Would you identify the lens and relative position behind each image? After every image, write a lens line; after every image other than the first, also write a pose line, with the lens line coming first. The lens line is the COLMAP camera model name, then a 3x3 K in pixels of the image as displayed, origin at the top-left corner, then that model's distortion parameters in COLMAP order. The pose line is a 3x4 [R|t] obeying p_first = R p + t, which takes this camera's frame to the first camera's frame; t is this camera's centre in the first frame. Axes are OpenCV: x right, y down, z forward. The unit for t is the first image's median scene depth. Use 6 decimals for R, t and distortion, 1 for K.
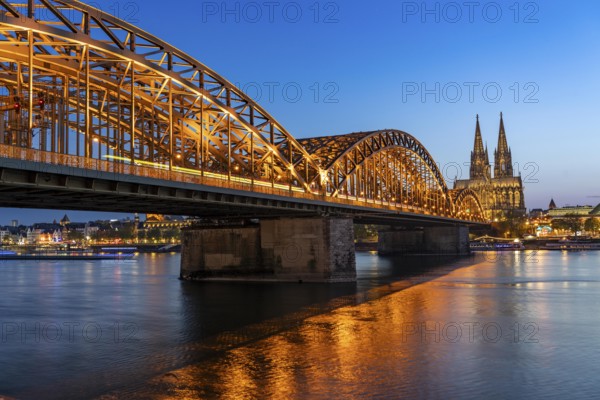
lens RADIAL K [[582.7, 0, 300.0], [0, 582.7, 200.0], [0, 0, 1]] dist [0.015437, 0.033681]
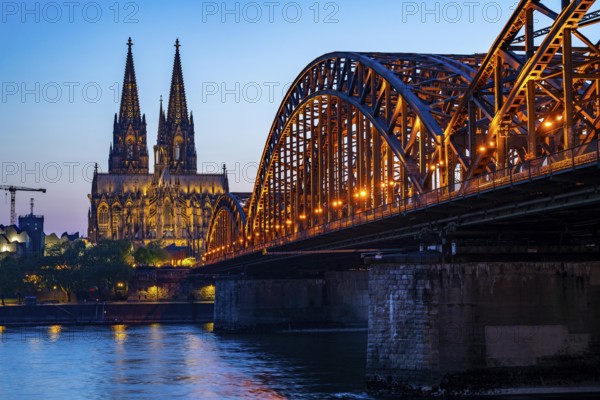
lens RADIAL K [[1253.5, 0, 300.0], [0, 1253.5, 200.0], [0, 0, 1]] dist [-0.198892, 0.021168]
pose [[0.819313, 0.047966, 0.571337, -0.363848], [-0.038858, 0.998849, -0.028135, 0.019042], [-0.572029, 0.000851, 0.820233, 0.203730]]
